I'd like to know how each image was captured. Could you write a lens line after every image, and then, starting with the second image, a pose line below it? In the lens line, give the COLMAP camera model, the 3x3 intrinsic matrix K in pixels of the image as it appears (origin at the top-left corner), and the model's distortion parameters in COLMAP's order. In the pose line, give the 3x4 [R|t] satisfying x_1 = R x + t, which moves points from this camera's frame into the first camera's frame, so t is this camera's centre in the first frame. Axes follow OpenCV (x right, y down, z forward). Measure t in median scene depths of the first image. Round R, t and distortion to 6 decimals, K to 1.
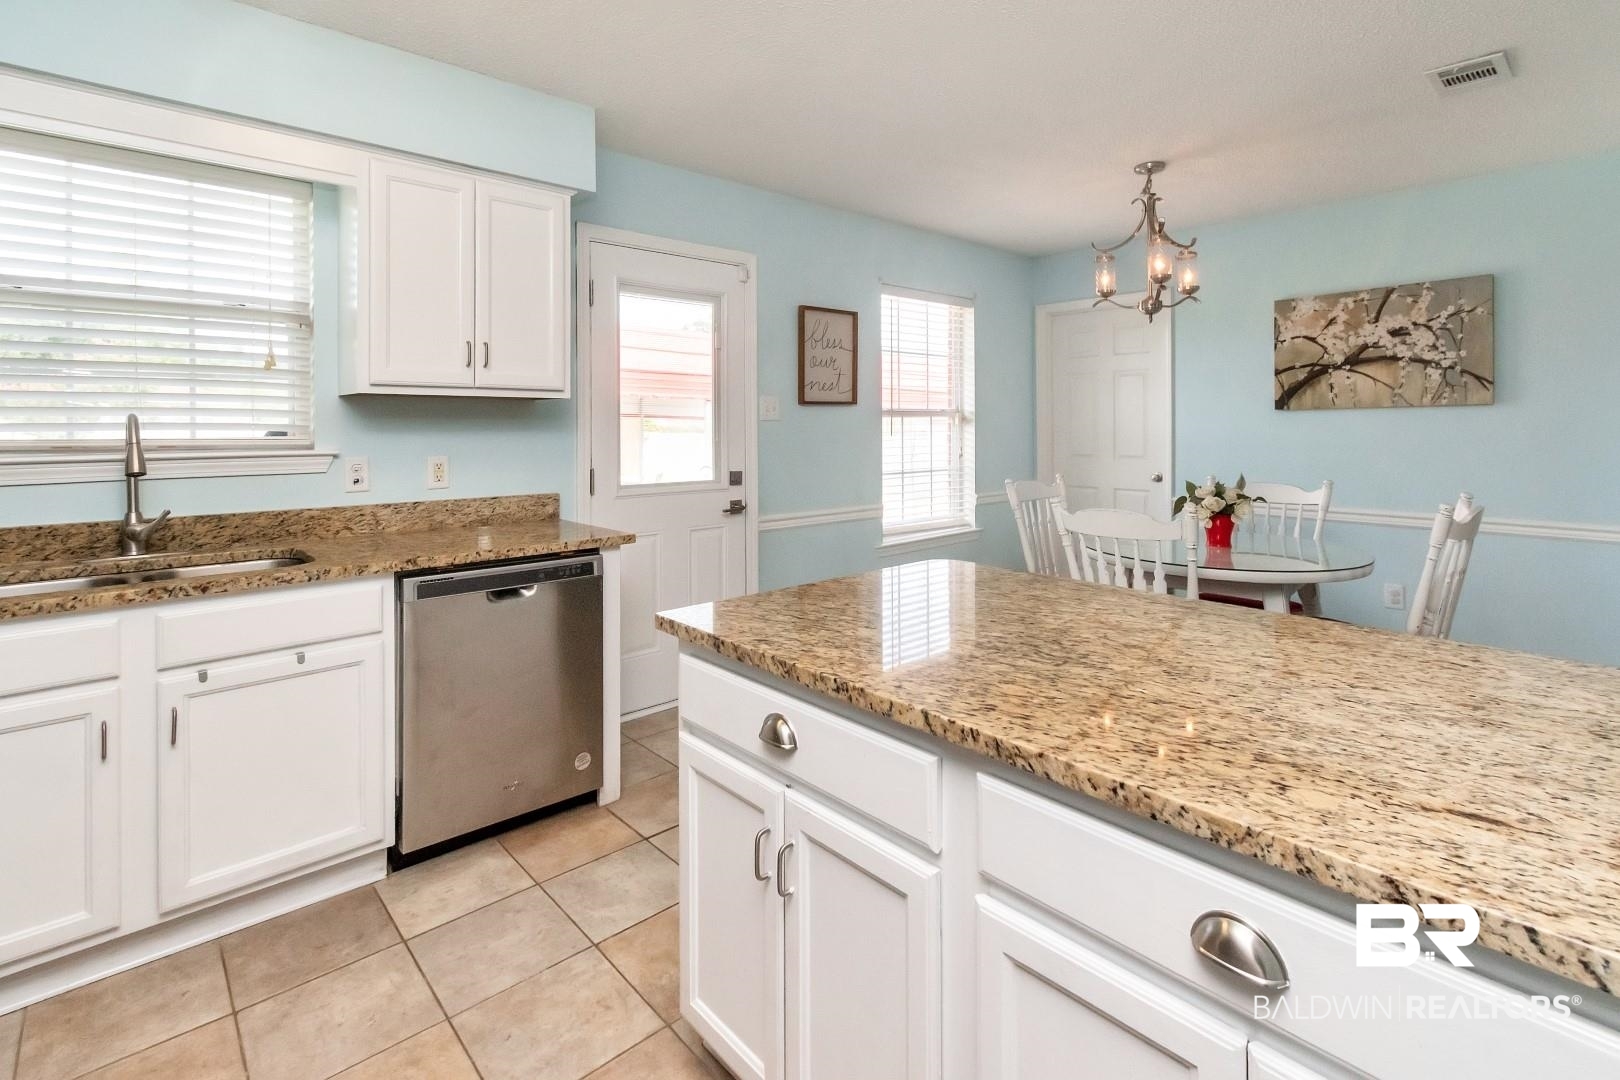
lens RADIAL K [[754.9, 0, 822.7], [0, 754.9, 423.0], [0, 0, 1]] dist [0.002713, 0.000316]
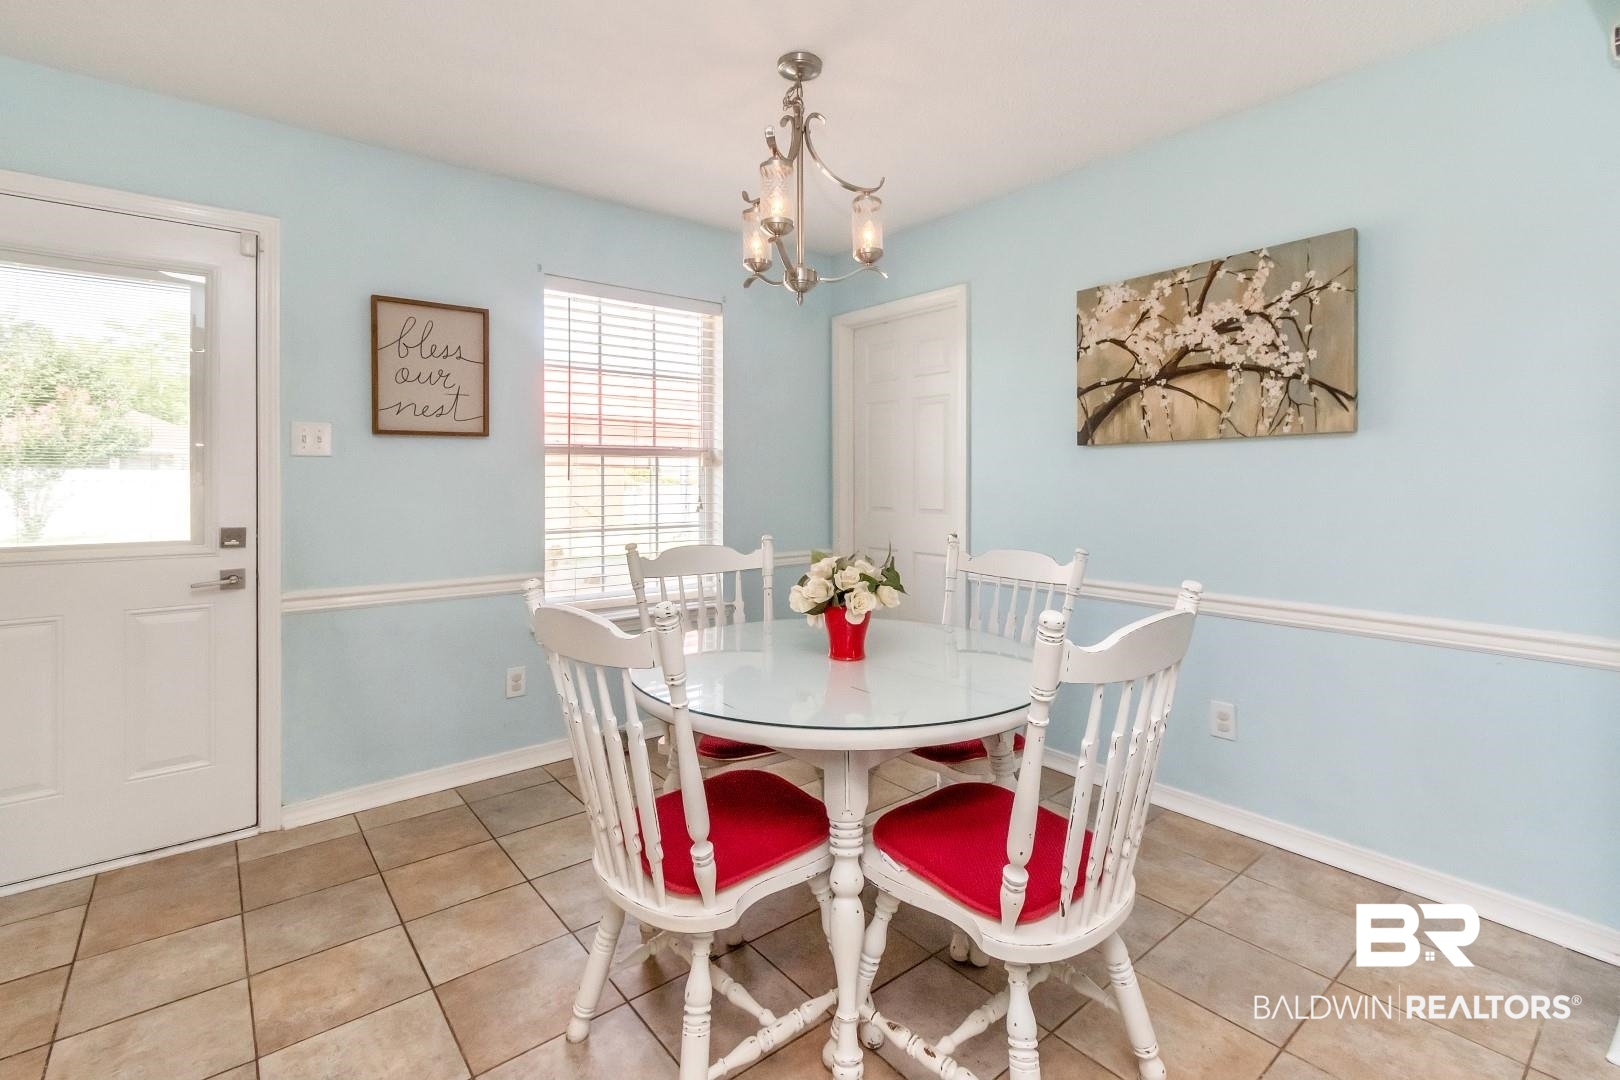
lens RADIAL K [[754.9, 0, 808.2], [0, 754.9, 474.8], [0, 0, 1]] dist [0.002713, 0.000316]
pose [[0.998524, 0.004266, -0.054145, 0.434783], [-0.004330, 0.999990, -0.001058, 0.013126], [0.054140, 0.001291, 0.998533, 0.318482]]
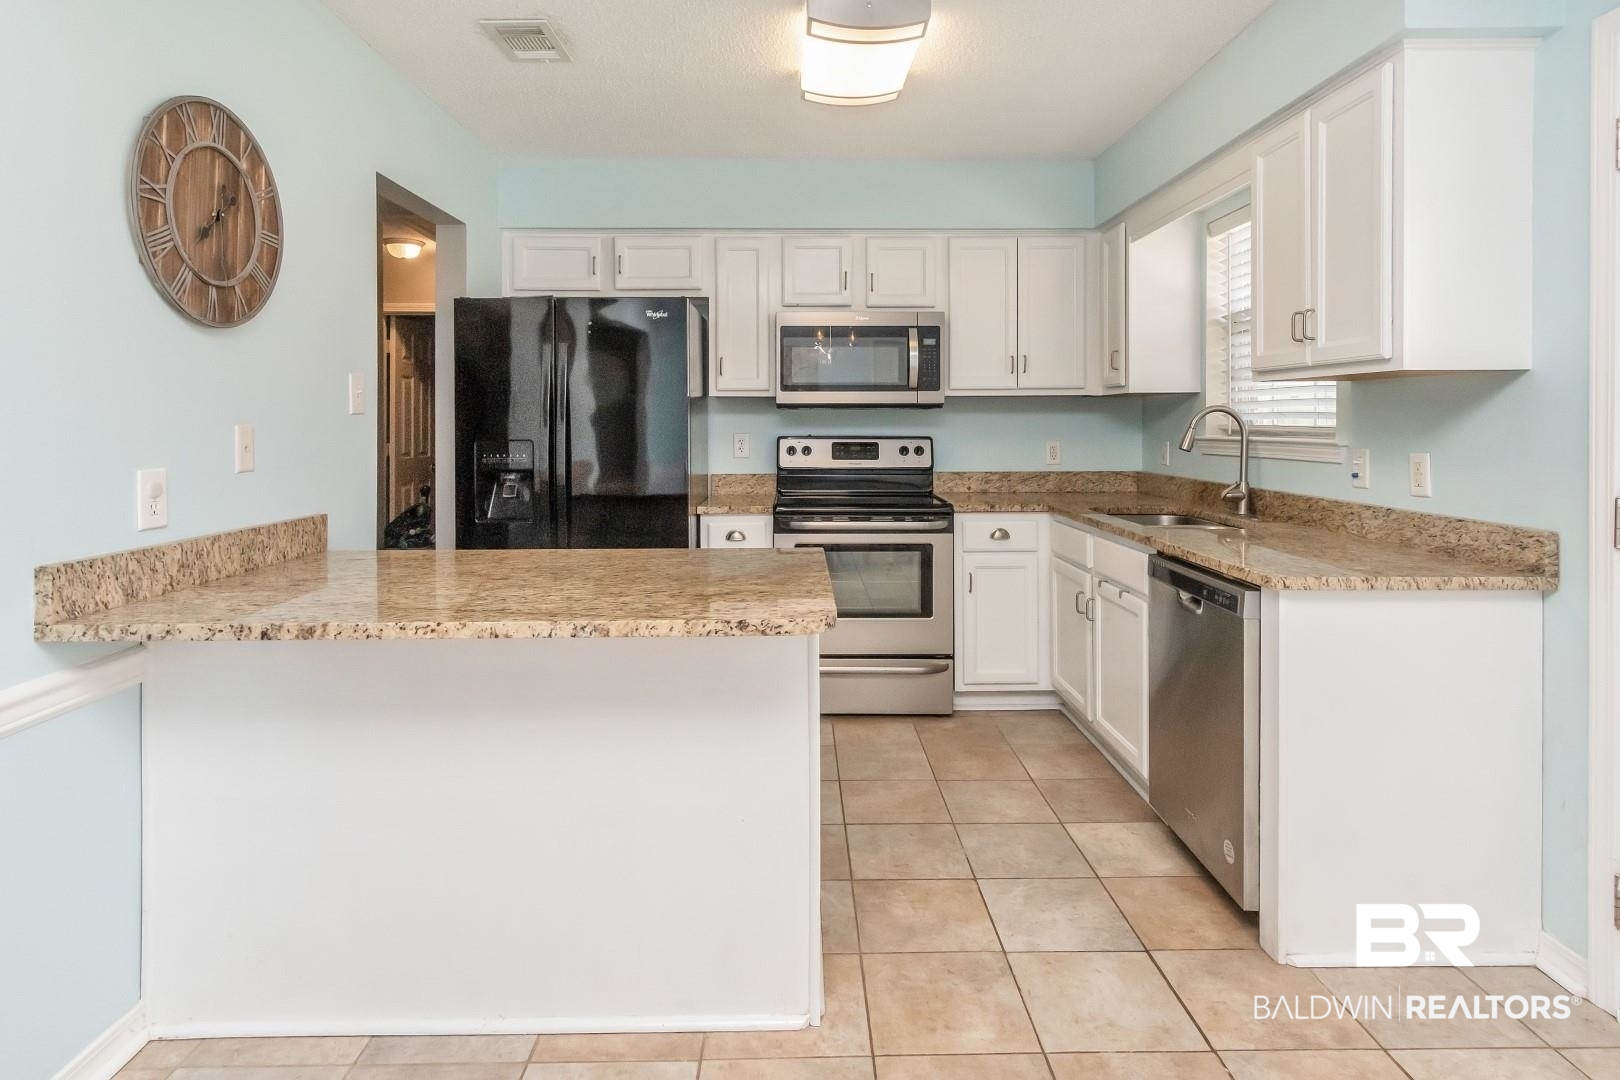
lens RADIAL K [[903.3, 0, 808.7], [0, 903.3, 418.2], [0, 0, 1]] dist [0.003028, -0.004621]
pose [[-0.671845, 0.000534, -0.740692, 0.409237], [0.005401, 0.999977, -0.004178, 0.006624], [0.740673, -0.006808, -0.671832, 0.825792]]
